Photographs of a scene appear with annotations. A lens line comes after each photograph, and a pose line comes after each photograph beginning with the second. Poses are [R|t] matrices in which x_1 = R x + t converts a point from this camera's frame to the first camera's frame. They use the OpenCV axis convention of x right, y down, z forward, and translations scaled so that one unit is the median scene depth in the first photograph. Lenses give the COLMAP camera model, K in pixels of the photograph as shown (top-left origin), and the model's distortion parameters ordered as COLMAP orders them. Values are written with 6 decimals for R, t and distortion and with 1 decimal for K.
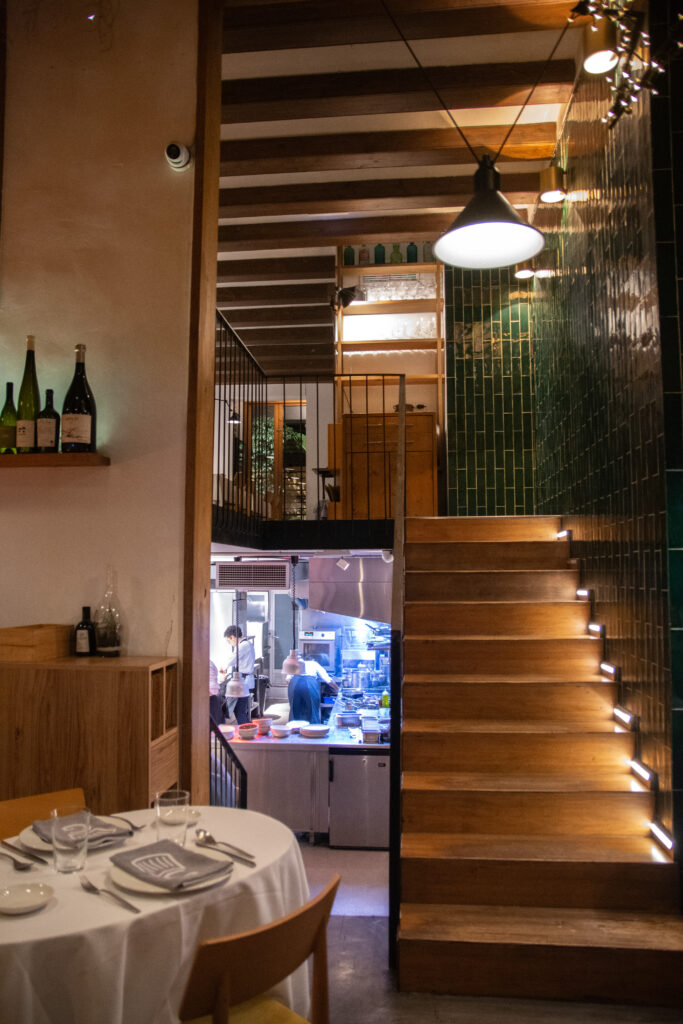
lens RADIAL K [[755.9, 0, 341.5], [0, 755.9, 512.0], [0, 0, 1]] dist [-0.119879, 0.000105]
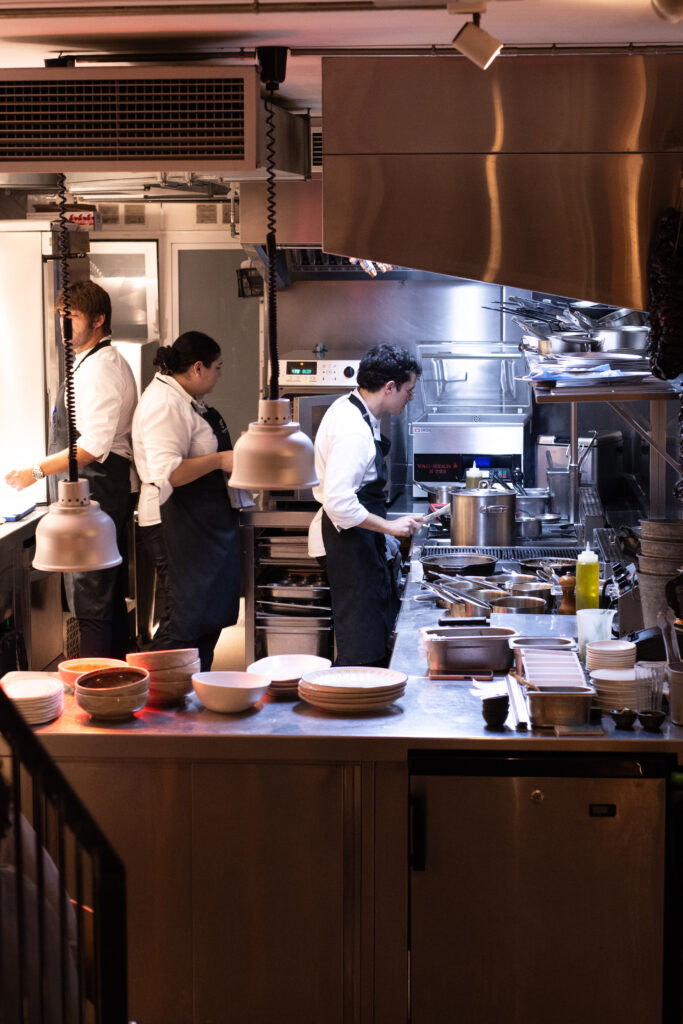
lens RADIAL K [[2190.8, 0, 341.5], [0, 2190.8, 512.0], [0, 0, 1]] dist [-0.060358, -0.188619]
pose [[0.999946, -0.008336, -0.006194, -0.034390], [0.009432, 0.978569, 0.205701, 0.060308], [0.004347, -0.205749, 0.978595, 0.216794]]
